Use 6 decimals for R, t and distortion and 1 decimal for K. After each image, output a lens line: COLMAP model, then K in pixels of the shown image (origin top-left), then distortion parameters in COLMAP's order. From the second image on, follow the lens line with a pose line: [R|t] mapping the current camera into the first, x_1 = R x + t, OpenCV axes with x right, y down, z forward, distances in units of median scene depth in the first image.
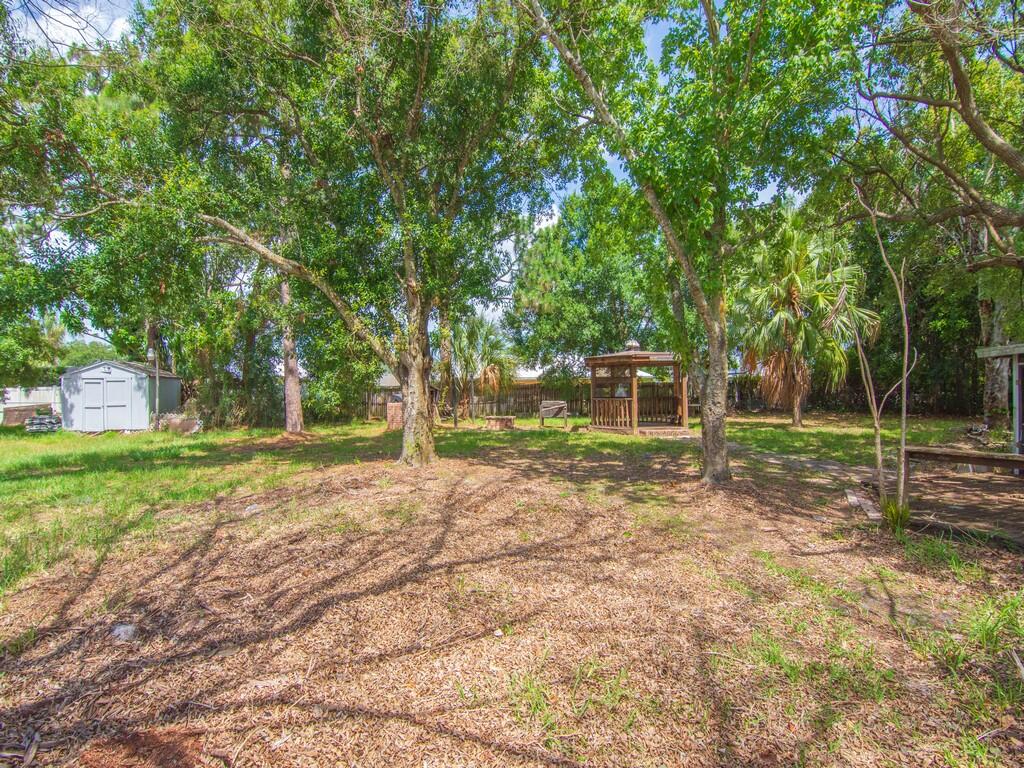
lens RADIAL K [[477.9, 0, 506.8], [0, 477.9, 381.6], [0, 0, 1]] dist [-0.008786, -0.006390]
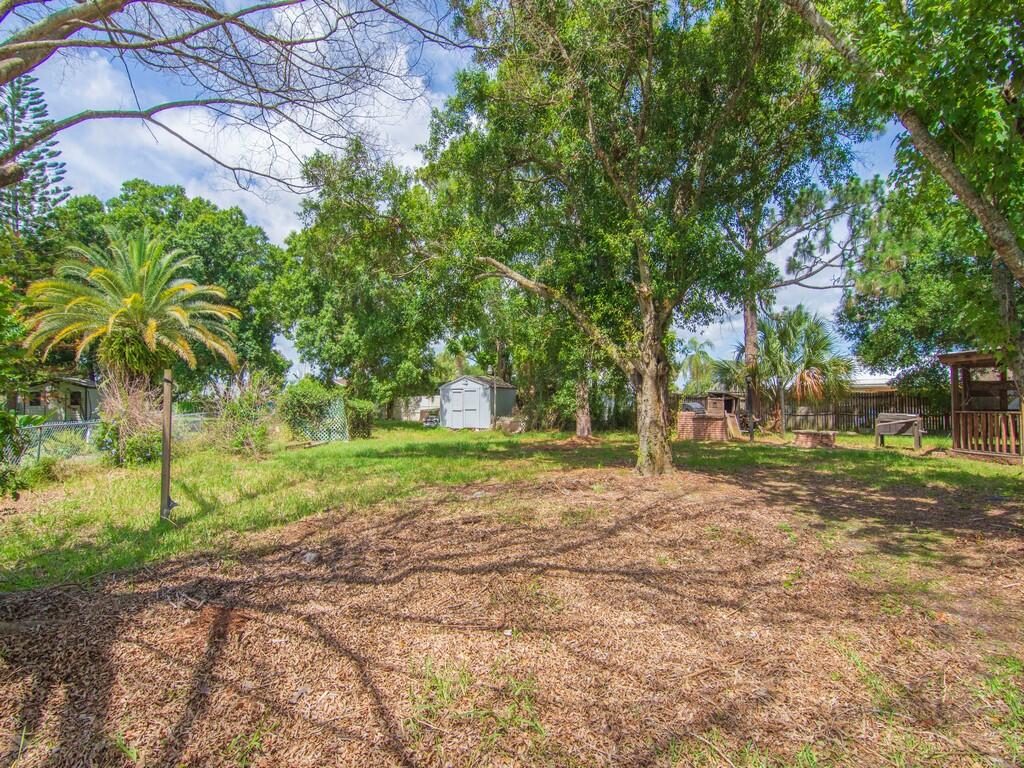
lens RADIAL K [[477.9, 0, 505.0], [0, 477.9, 385.0], [0, 0, 1]] dist [-0.008786, -0.006390]
pose [[0.786872, -0.012501, -0.616990, 0.174985], [0.005646, 0.999899, -0.013058, 0.002918], [0.617090, 0.006792, 0.786863, 0.054014]]
